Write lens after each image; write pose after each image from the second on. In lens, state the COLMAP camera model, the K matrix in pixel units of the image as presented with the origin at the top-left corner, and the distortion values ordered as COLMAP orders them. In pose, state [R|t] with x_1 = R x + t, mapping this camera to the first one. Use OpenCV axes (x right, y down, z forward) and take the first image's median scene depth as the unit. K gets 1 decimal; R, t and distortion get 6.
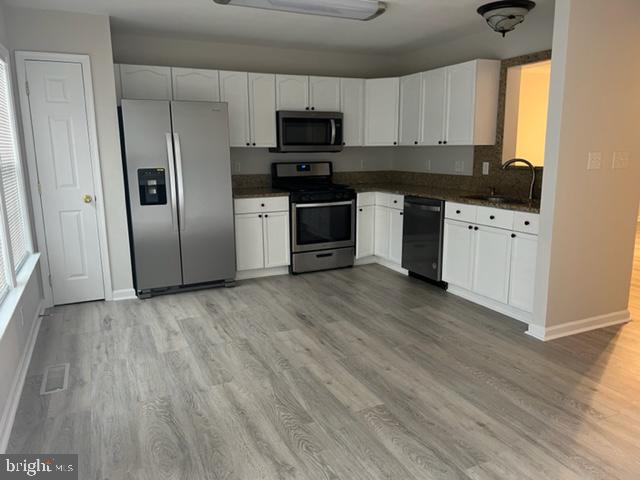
lens RADIAL K [[484.1, 0, 320.1], [0, 484.1, 240.4], [0, 0, 1]] dist [0.073424, -0.093066]
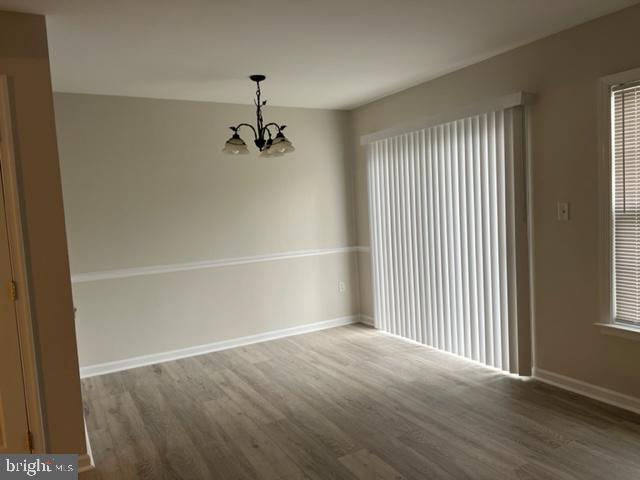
lens RADIAL K [[484.1, 0, 319.9], [0, 484.1, 240.5], [0, 0, 1]] dist [0.073424, -0.093066]
pose [[-0.994998, 0.071412, -0.069857, 0.216110], [0.050605, 0.963228, 0.263876, -0.397113], [0.086132, 0.259021, -0.962024, 1.970103]]
